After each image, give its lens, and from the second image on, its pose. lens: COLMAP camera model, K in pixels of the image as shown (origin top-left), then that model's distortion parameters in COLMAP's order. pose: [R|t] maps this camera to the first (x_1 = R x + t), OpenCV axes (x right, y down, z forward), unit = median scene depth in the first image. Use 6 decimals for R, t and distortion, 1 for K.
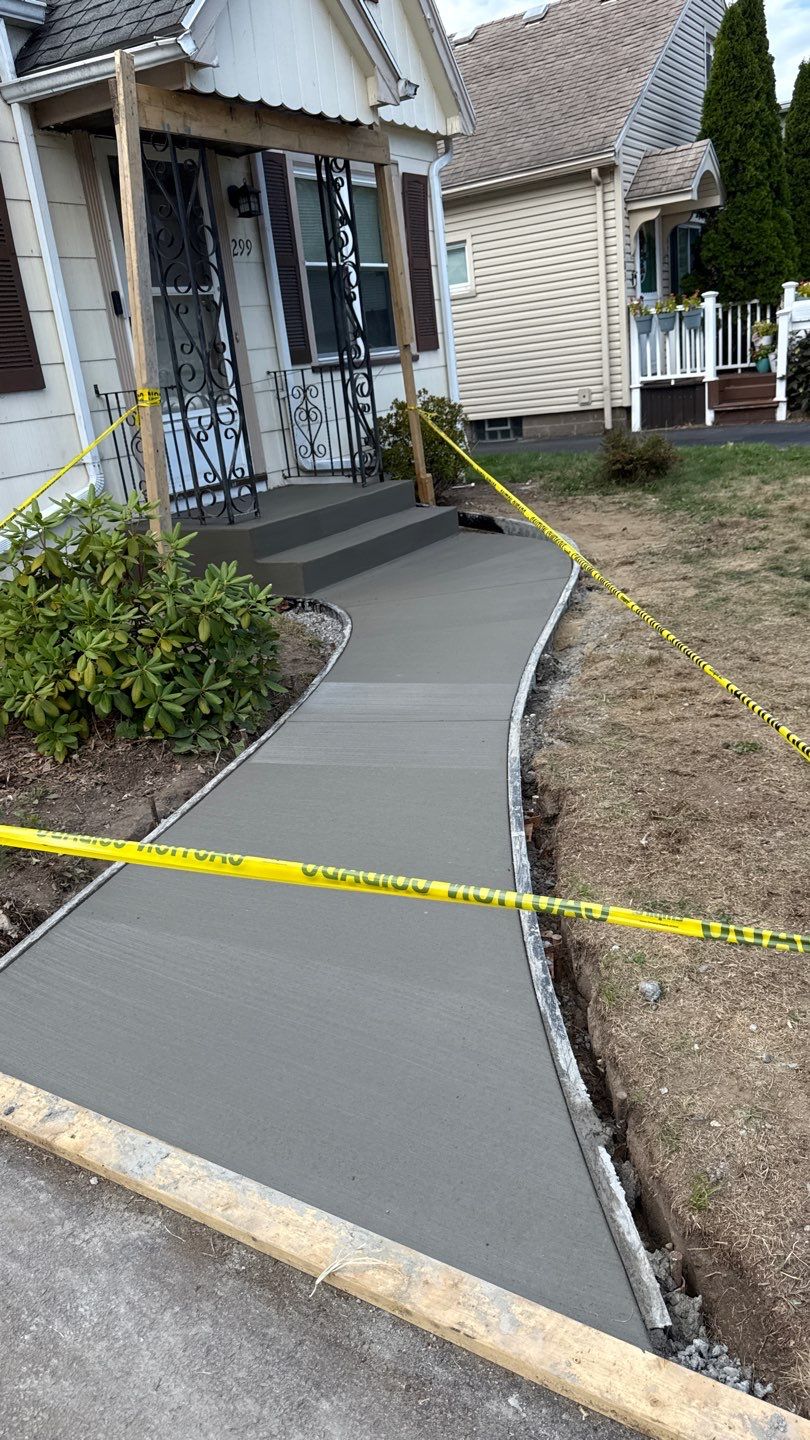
lens RADIAL K [[1022.8, 0, 394.0], [0, 1022.8, 721.7], [0, 0, 1]] dist [0.037942, -0.053240]
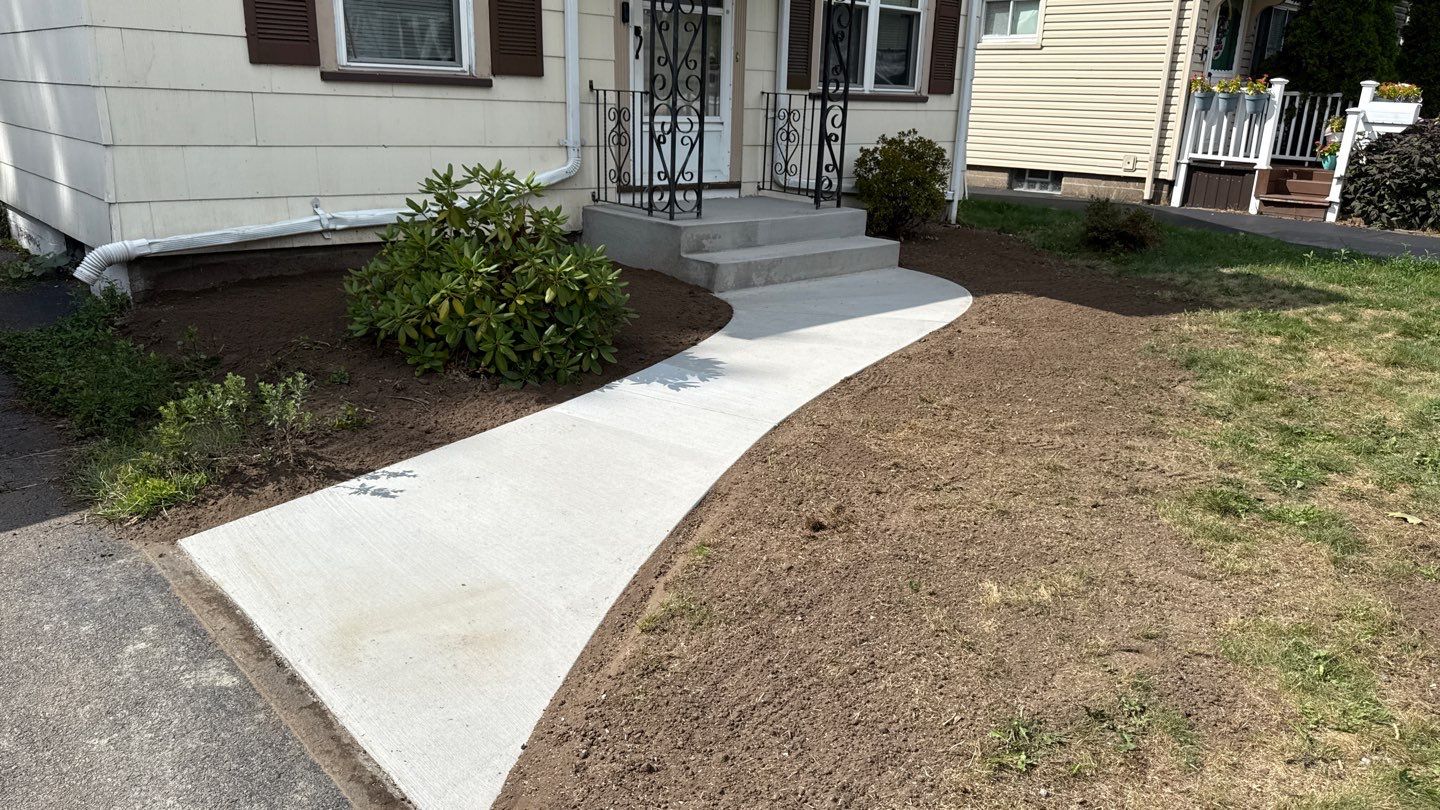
lens RADIAL K [[1004.3, 0, 727.0], [0, 1004.3, 424.7], [0, 0, 1]] dist [0.063419, -0.085574]
pose [[0.954128, 0.216646, -0.206649, 0.141750], [-0.218427, 0.975746, 0.014438, -0.001812], [0.204765, 0.031362, 0.978309, -0.050893]]
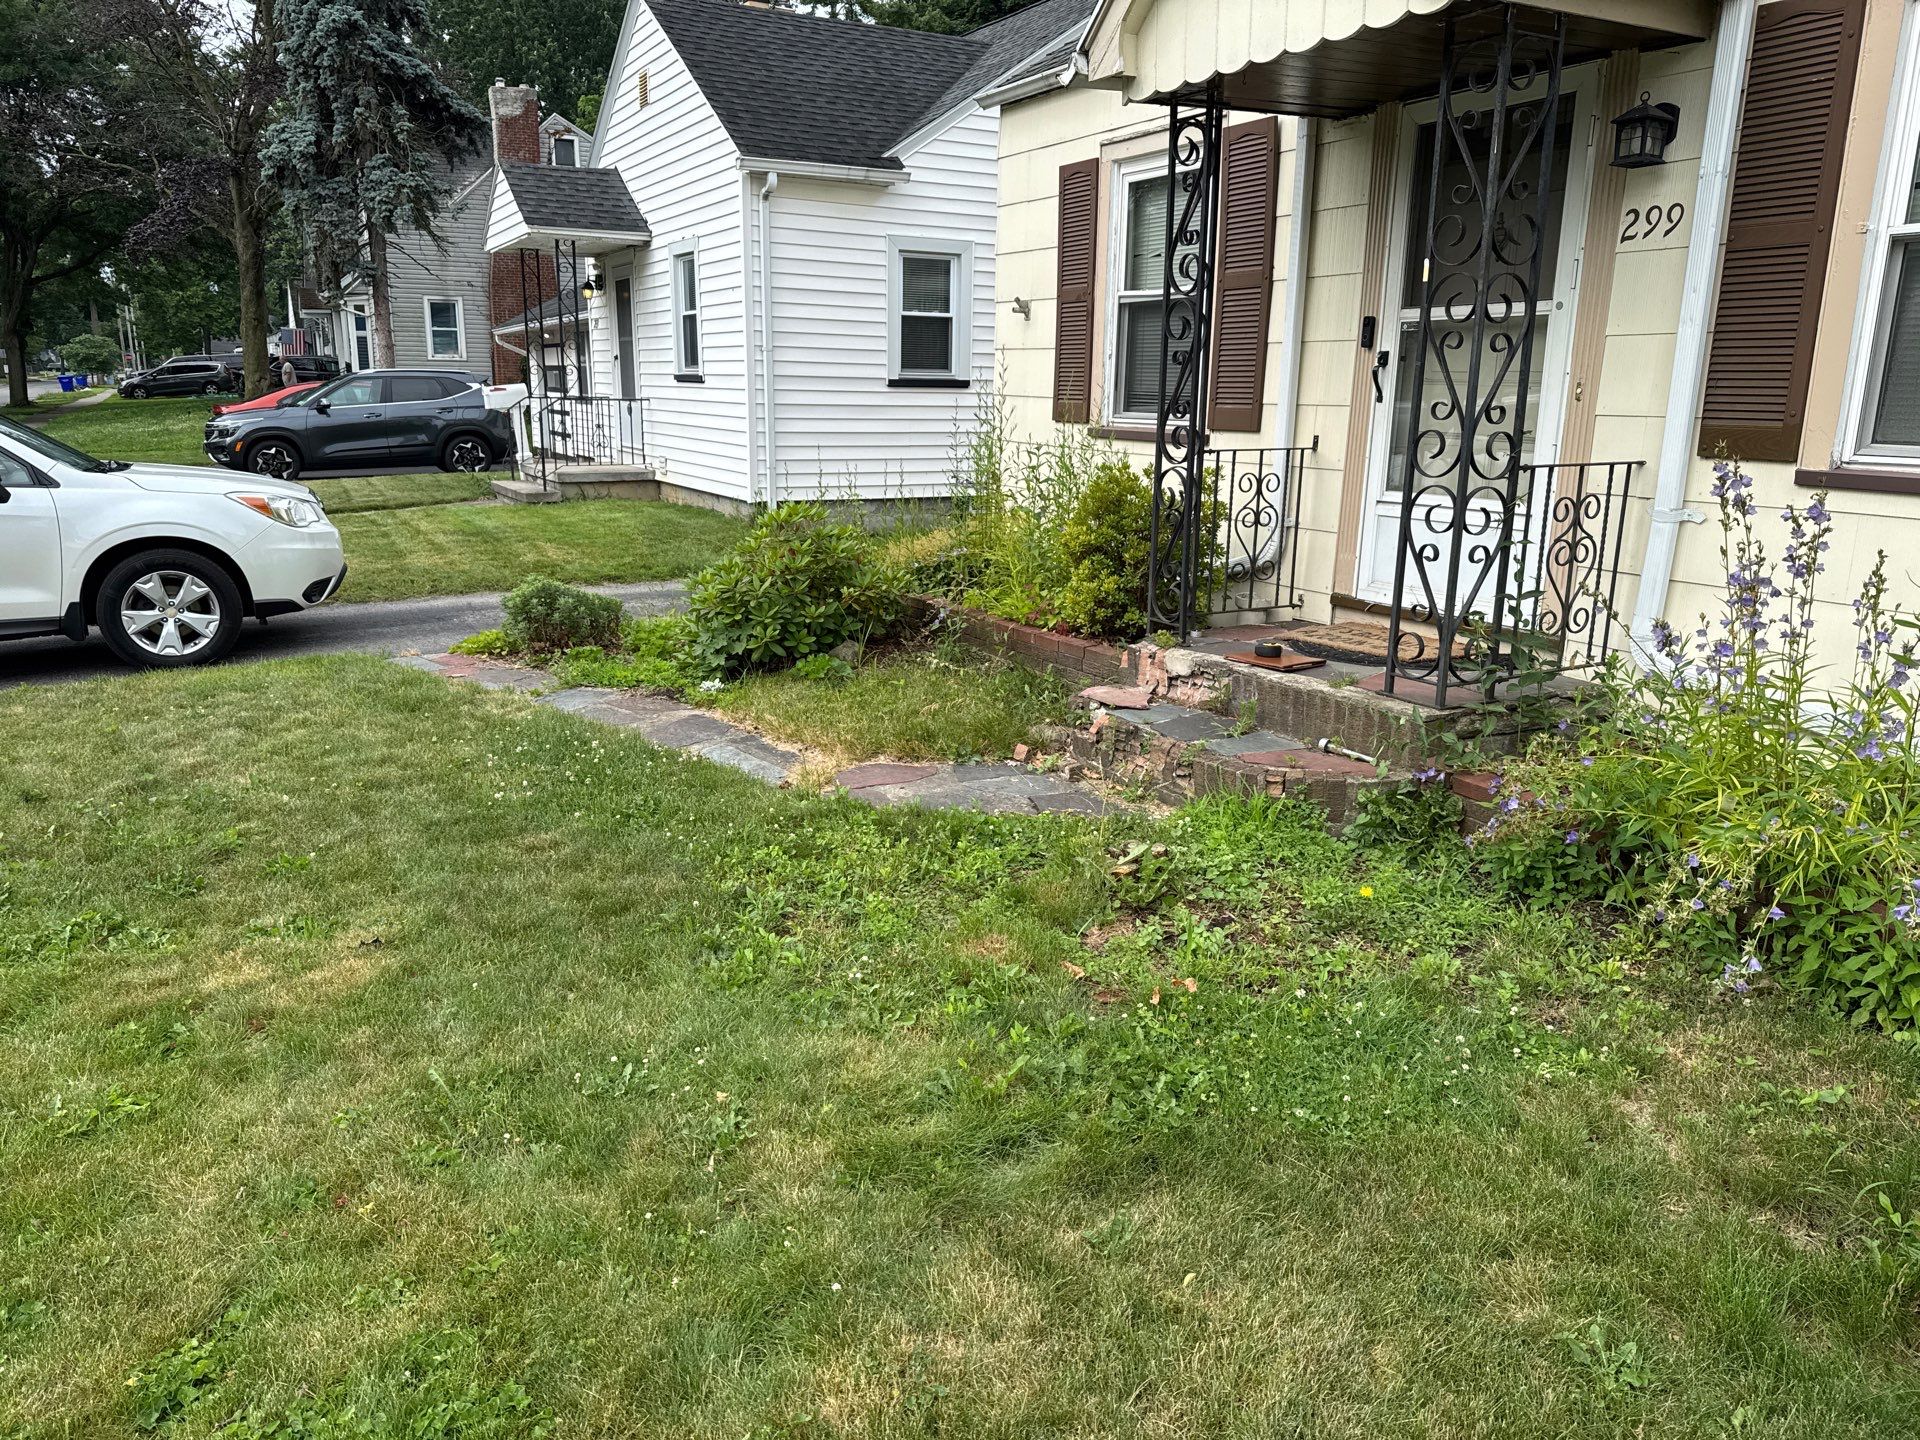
lens RADIAL K [[1329.3, 0, 971.6], [0, 1329.3, 706.8], [0, 0, 1]] dist [0.092801, -0.133396]
pose [[-0.482140, 0.300017, -0.823122, 0.610520], [-0.255048, 0.850776, 0.459490, -0.460018], [0.838148, 0.431474, -0.333675, 1.005031]]
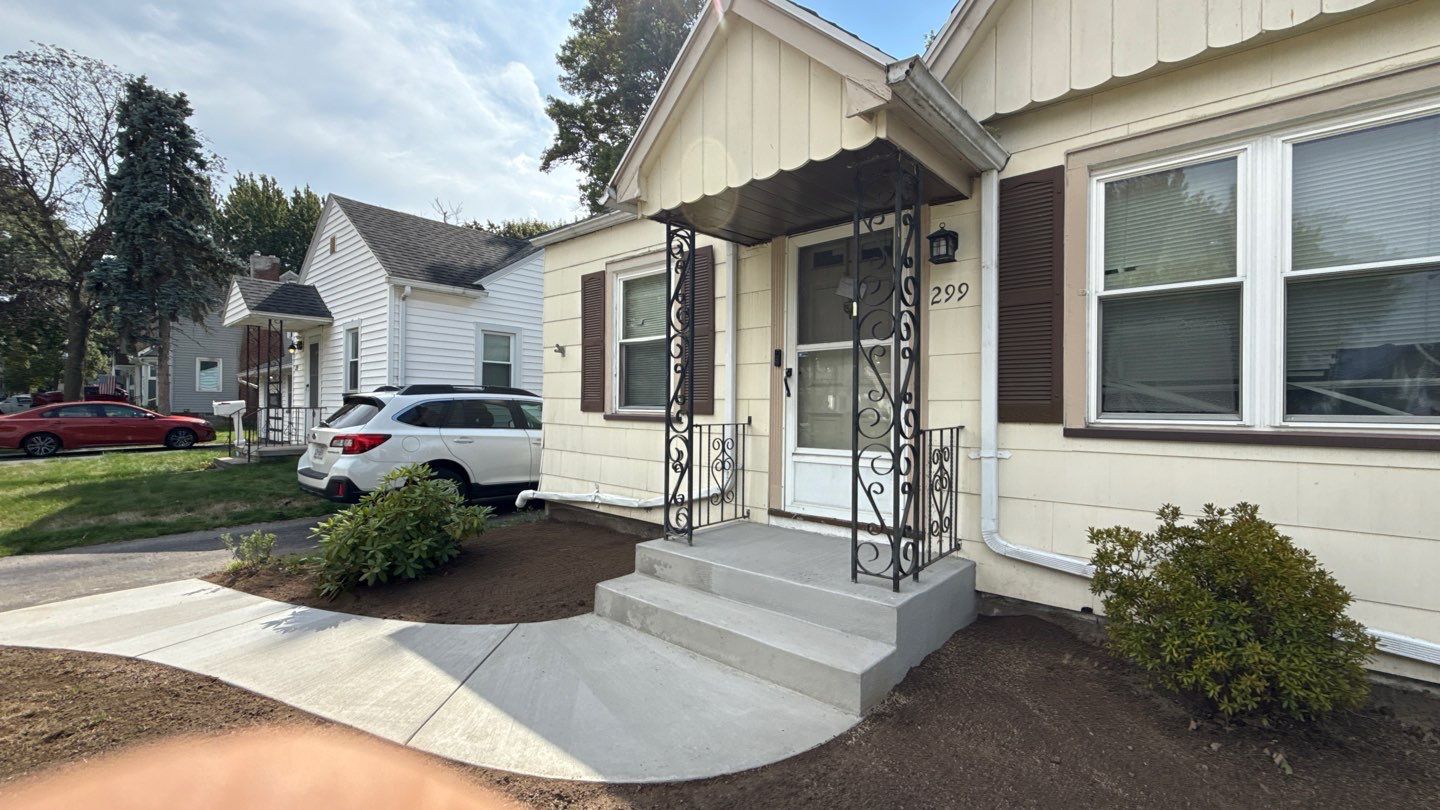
lens RADIAL K [[586.5, 0, 723.3], [0, 586.5, 403.0], [0, 0, 1]] dist [-0.000149, -0.000081]
pose [[-0.159059, 0.100905, -0.982099, 0.384818], [-0.317416, 0.936721, 0.147650, -0.370587], [0.934852, 0.335219, -0.116965, 0.873876]]
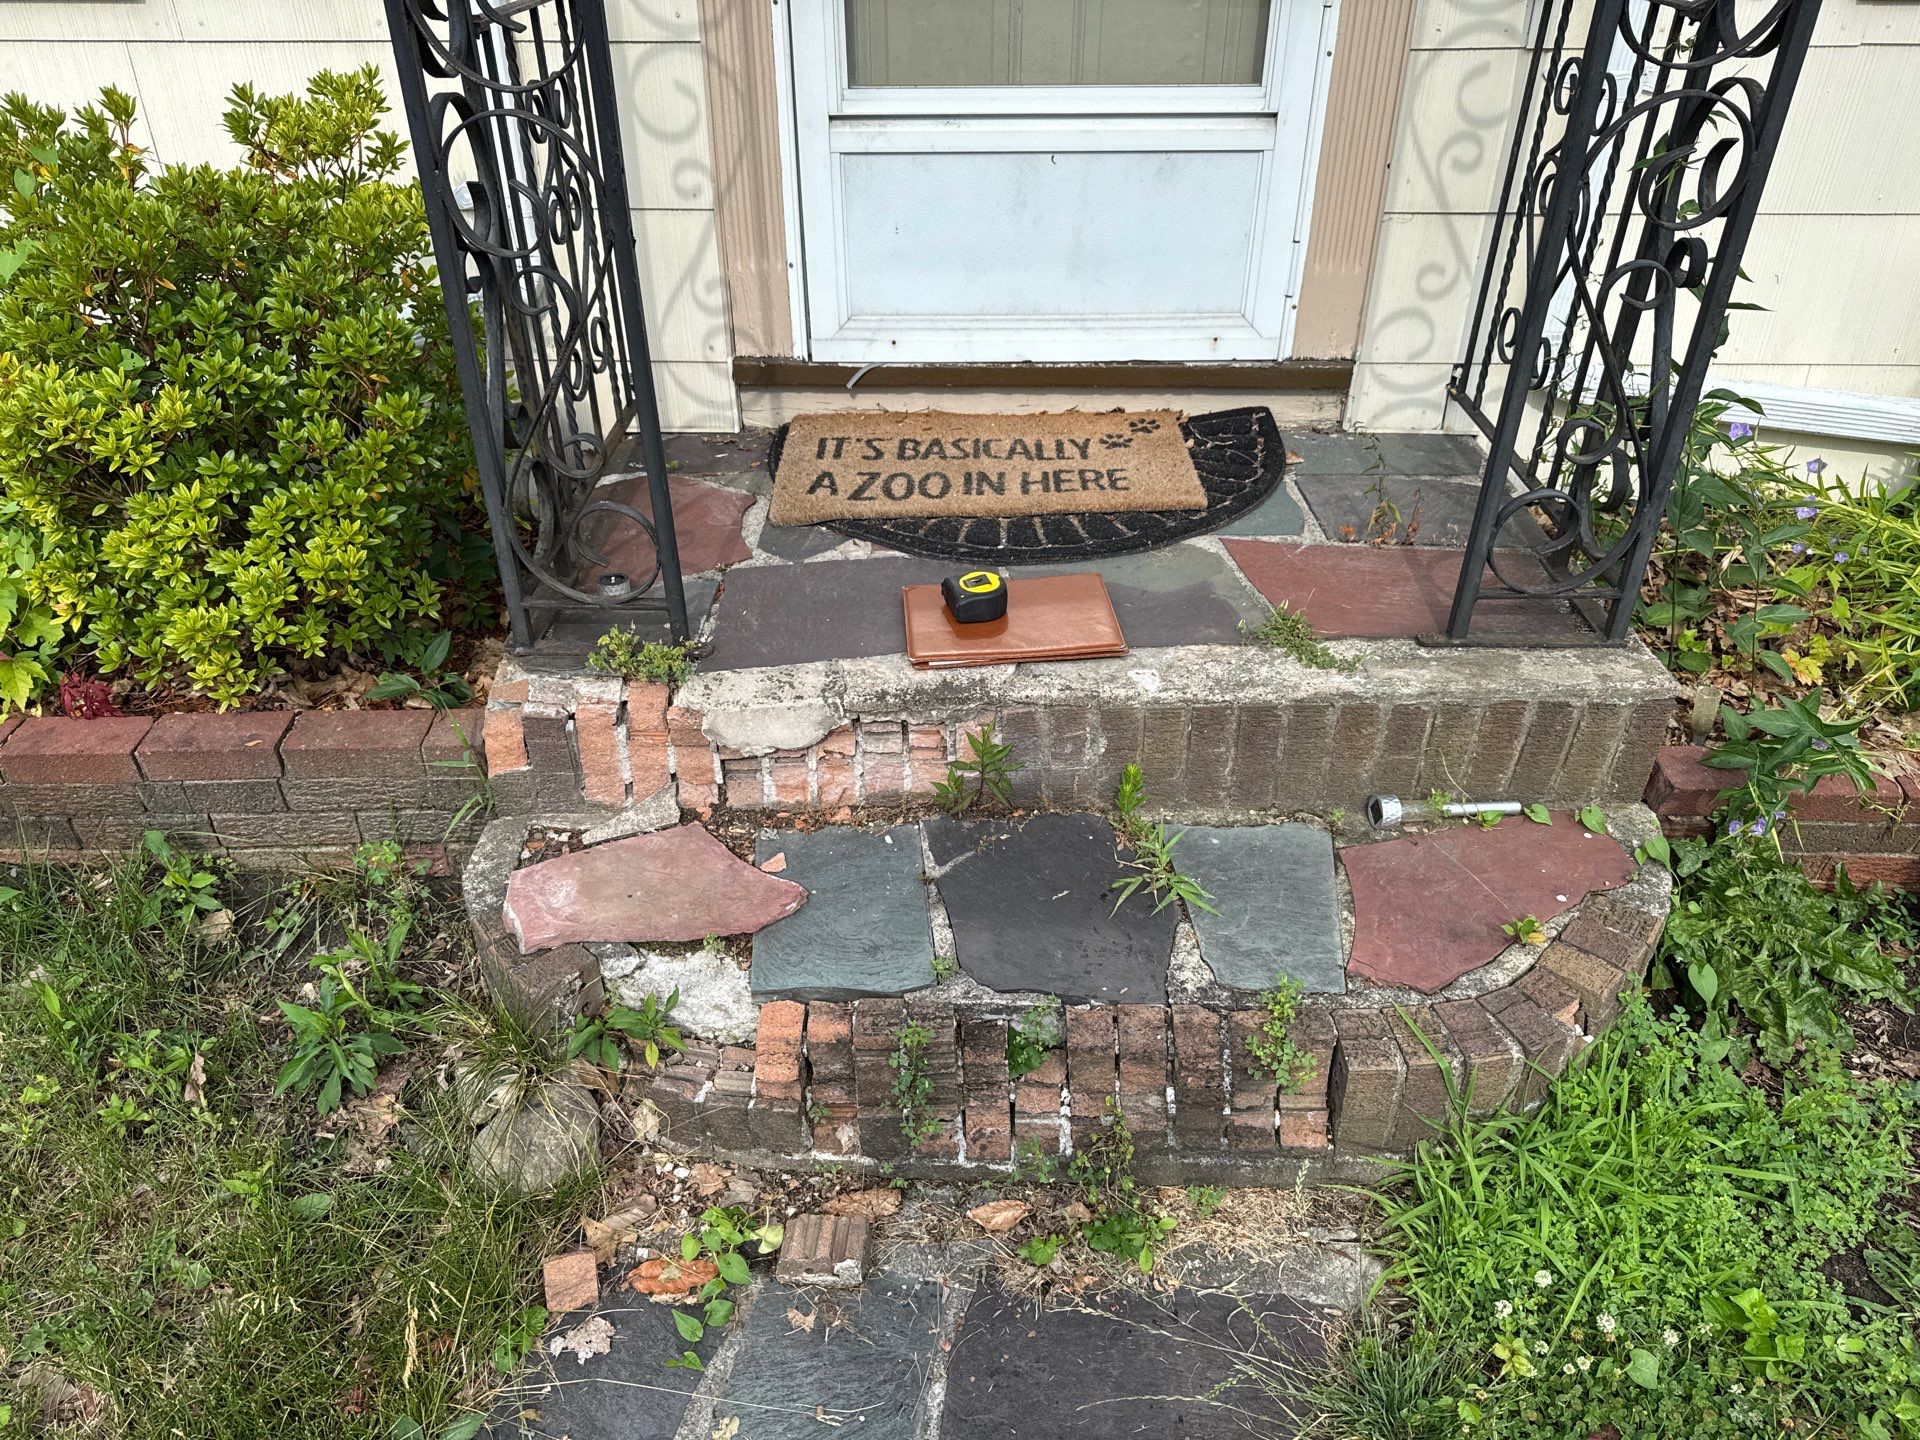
lens RADIAL K [[1329.3, 0, 971.6], [0, 1329.3, 706.8], [0, 0, 1]] dist [0.092801, -0.133396]
pose [[0.522968, 0.548165, -0.652702, 0.110546], [-0.333249, 0.836308, 0.435354, -0.292817], [0.784506, -0.010164, 0.620038, 0.704919]]
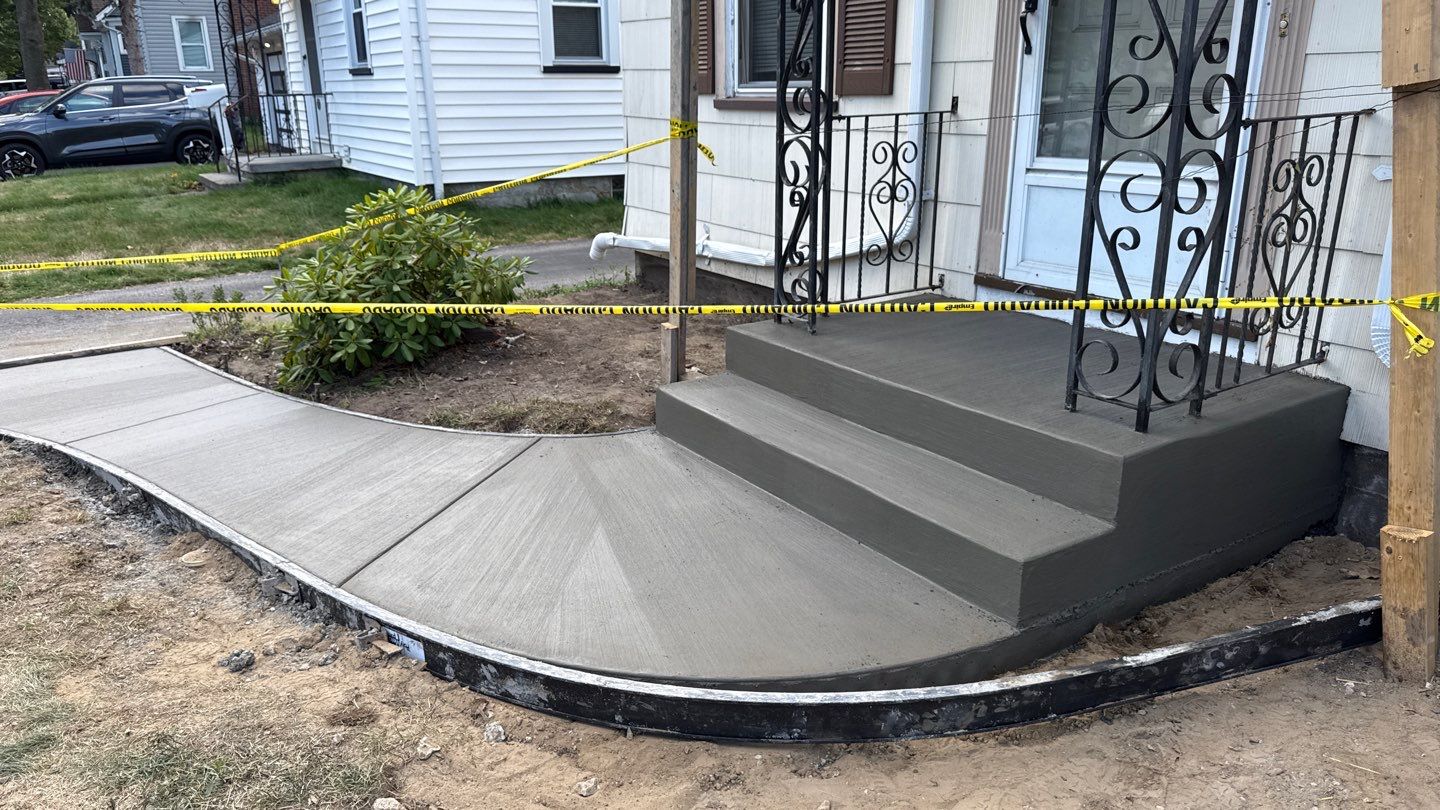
lens RADIAL K [[1004.3, 0, 727.0], [0, 1004.3, 424.7], [0, 0, 1]] dist [0.063419, -0.085574]
pose [[-0.417517, 0.396594, -0.817553, 0.356519], [-0.244133, 0.817685, 0.521334, -0.388494], [0.875259, 0.417258, -0.244576, 0.936225]]
